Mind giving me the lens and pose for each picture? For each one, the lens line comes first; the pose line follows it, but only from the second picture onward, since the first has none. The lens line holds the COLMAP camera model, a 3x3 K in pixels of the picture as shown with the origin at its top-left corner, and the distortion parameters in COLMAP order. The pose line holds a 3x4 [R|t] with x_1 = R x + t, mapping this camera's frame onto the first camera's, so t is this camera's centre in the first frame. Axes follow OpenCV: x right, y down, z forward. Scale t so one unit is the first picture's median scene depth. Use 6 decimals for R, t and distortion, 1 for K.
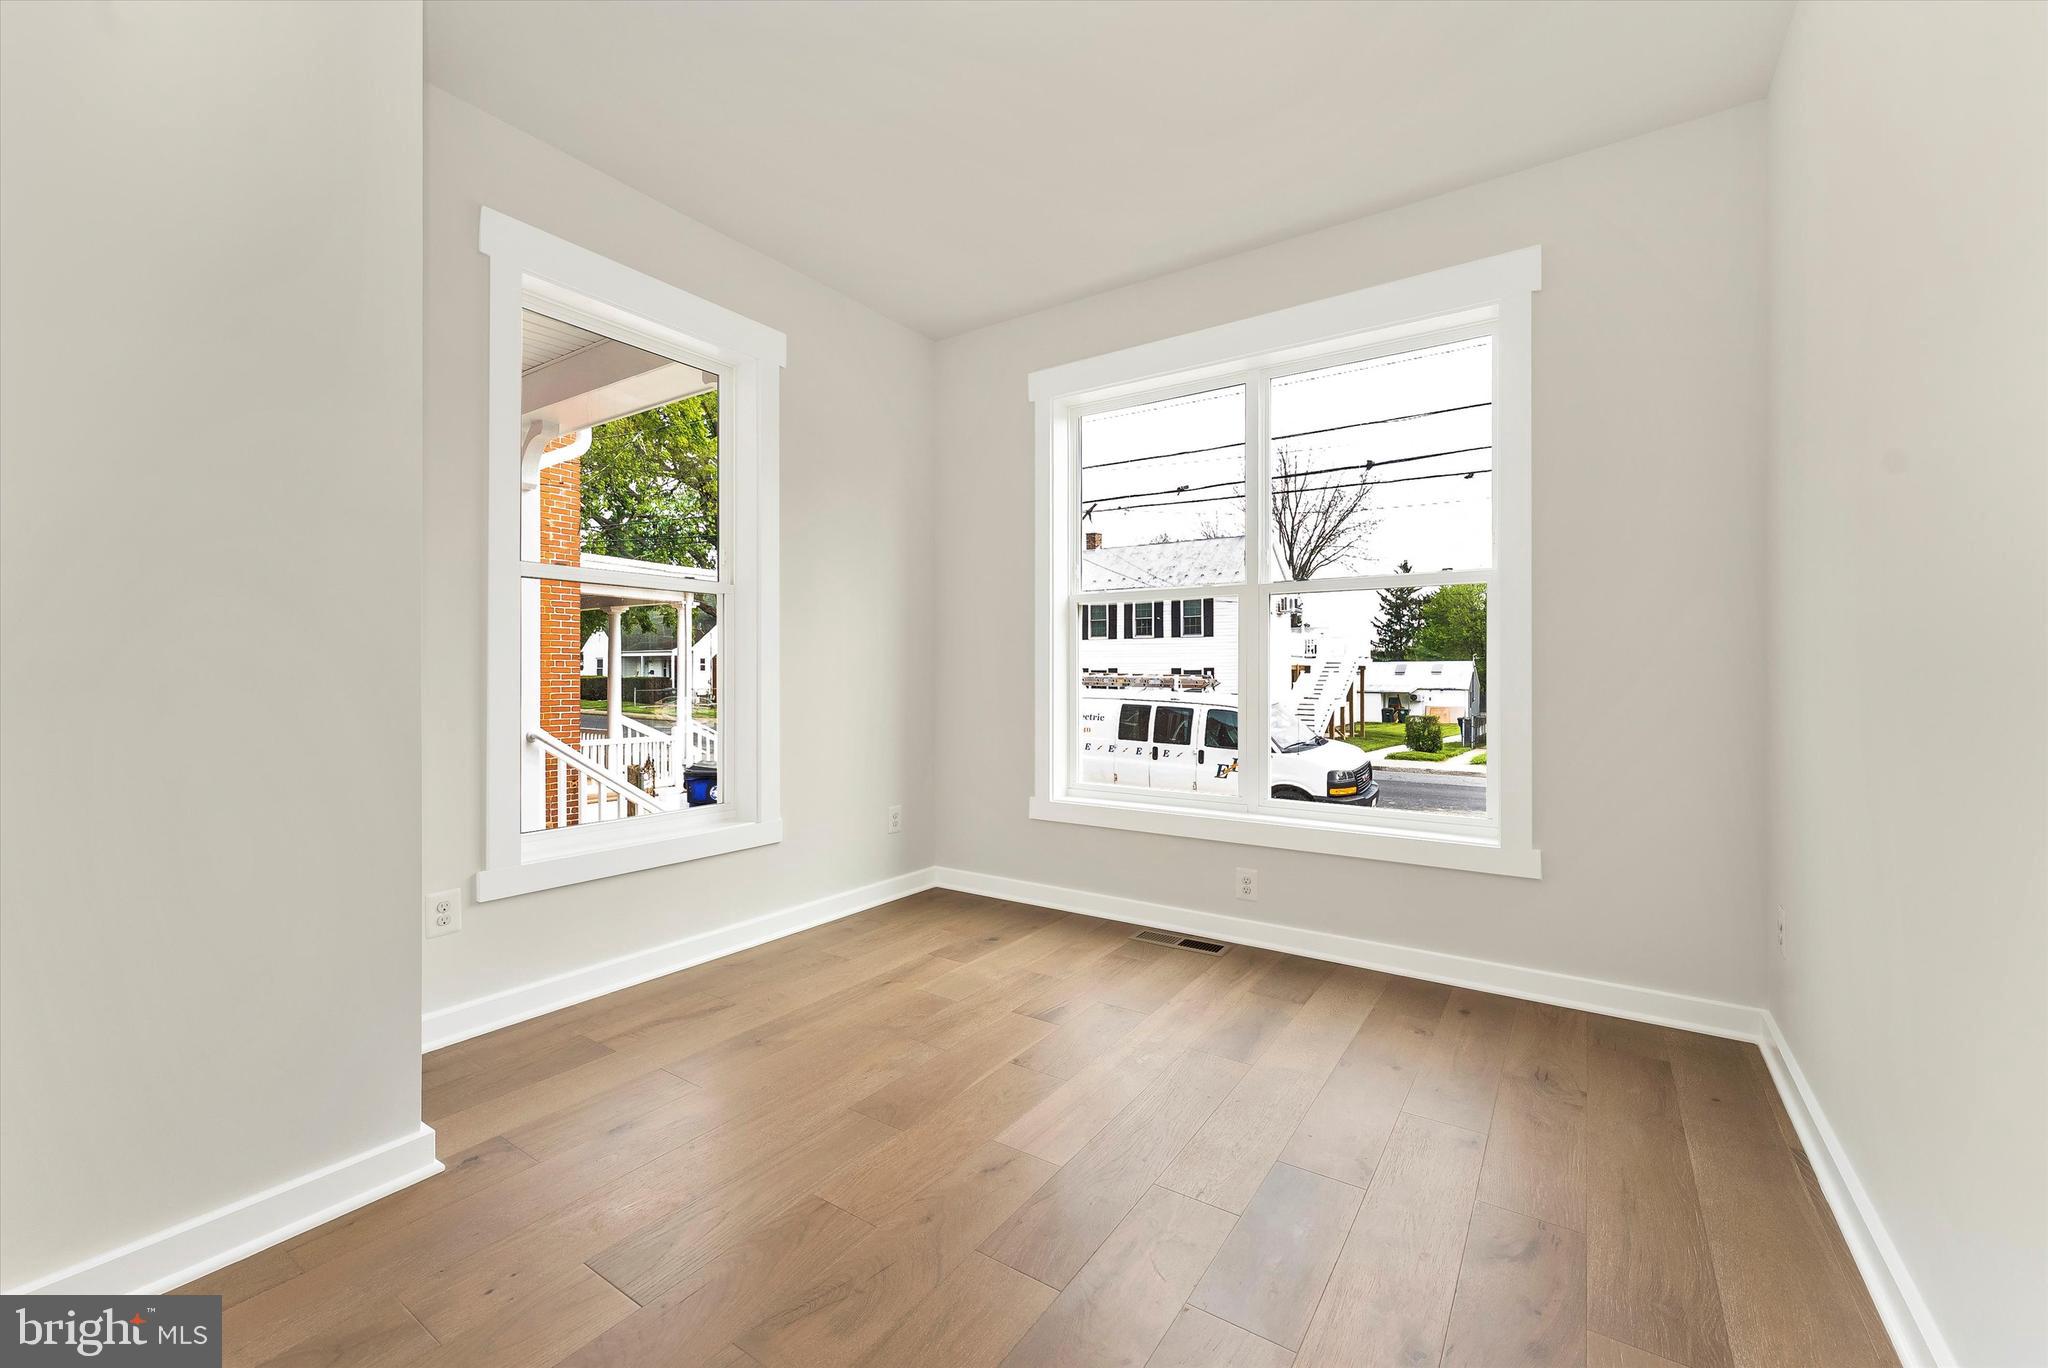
lens RADIAL K [[837.2, 0, 1027.7], [0, 837.2, 642.9], [0, 0, 1]] dist [0.000366, 0.000080]
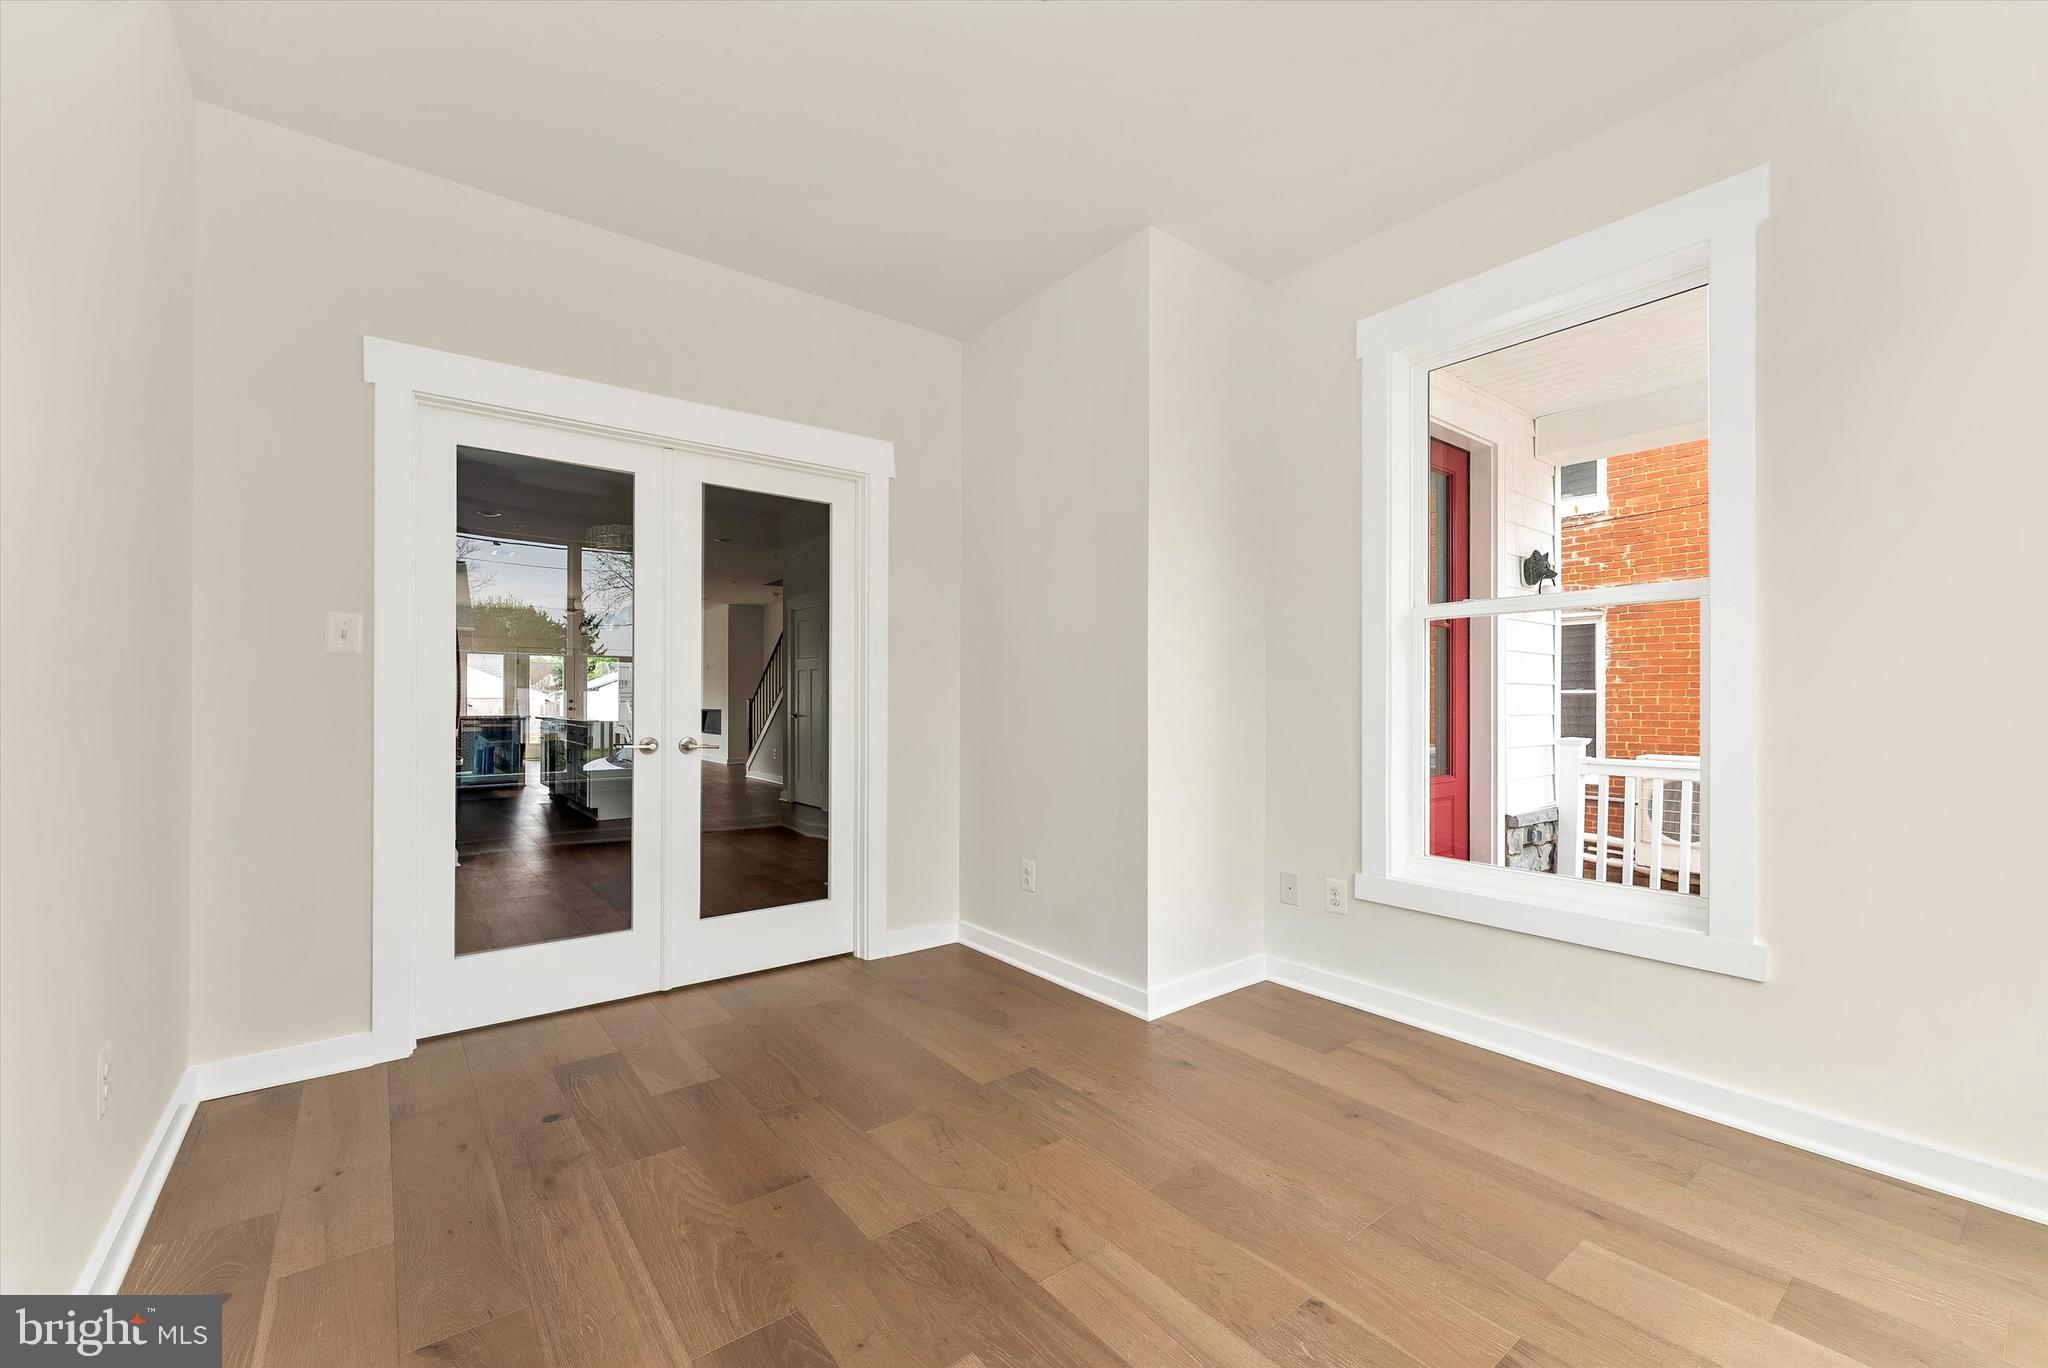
lens RADIAL K [[821.4, 0, 1021.8], [0, 821.4, 701.6], [0, 0, 1]] dist [0.000340, 0.000032]
pose [[-0.311345, -0.006649, -0.950274, 0.610815], [0.028130, 0.999473, -0.016210, 0.033925], [0.949880, -0.031778, -0.310994, 0.914642]]
